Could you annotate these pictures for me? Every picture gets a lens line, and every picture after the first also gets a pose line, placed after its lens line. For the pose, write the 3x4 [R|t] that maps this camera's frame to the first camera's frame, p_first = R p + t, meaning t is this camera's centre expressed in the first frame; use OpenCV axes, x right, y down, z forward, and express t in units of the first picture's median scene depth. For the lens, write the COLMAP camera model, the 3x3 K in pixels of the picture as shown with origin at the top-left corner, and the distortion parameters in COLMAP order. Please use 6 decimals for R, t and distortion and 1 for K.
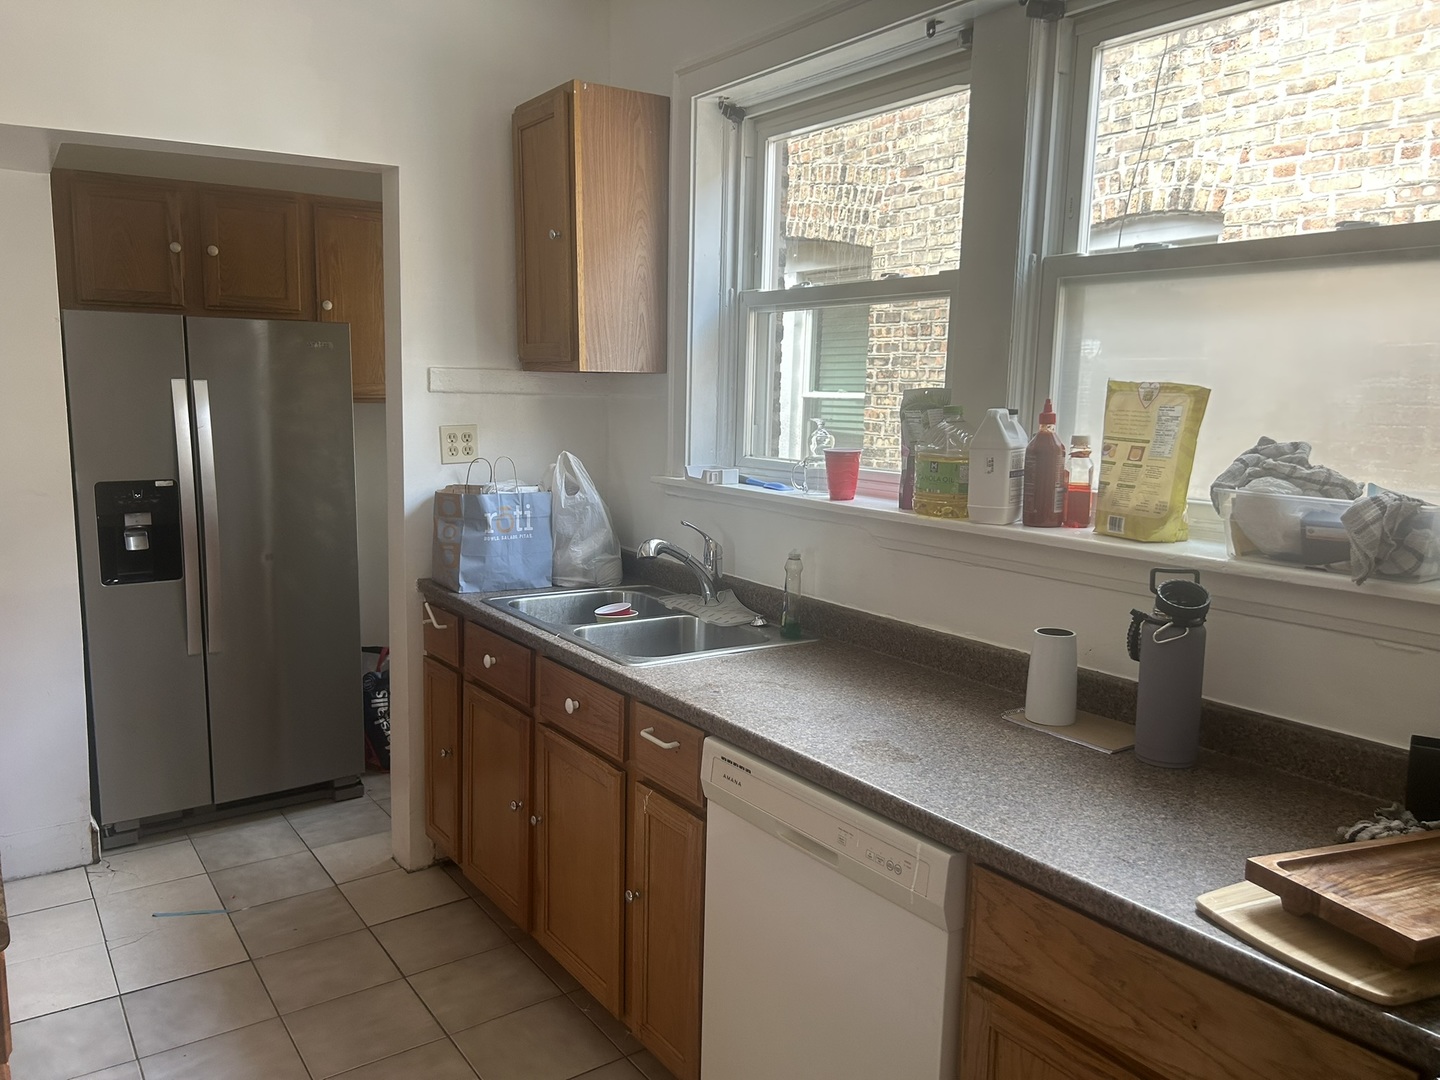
lens RADIAL K [[1089.8, 0, 718.8], [0, 1089.8, 555.3], [0, 0, 1]] dist [0.057991, -0.065640]
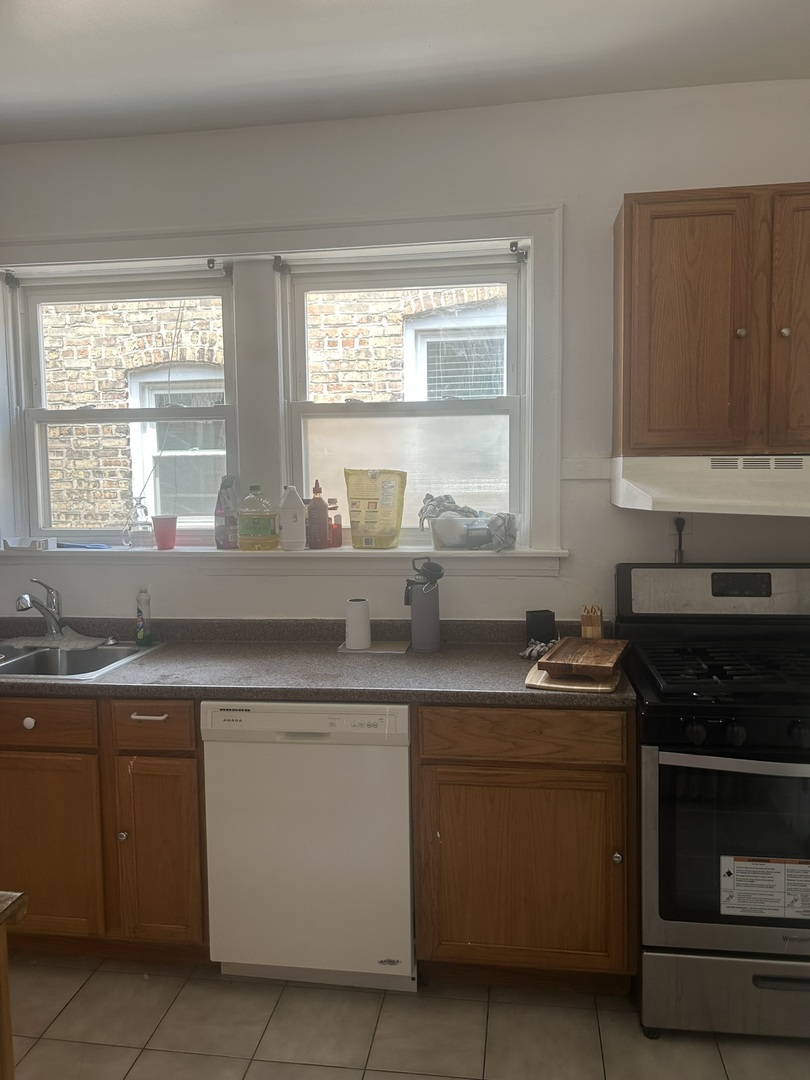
lens RADIAL K [[826.3, 0, 405.0], [0, 826.3, 540.0], [0, 0, 1]] dist [0.143913, -0.359328]
pose [[0.678471, -0.090643, 0.729013, -0.591945], [0.138395, 0.990361, -0.005663, -0.012949], [-0.721473, 0.104734, 0.684476, -0.046081]]
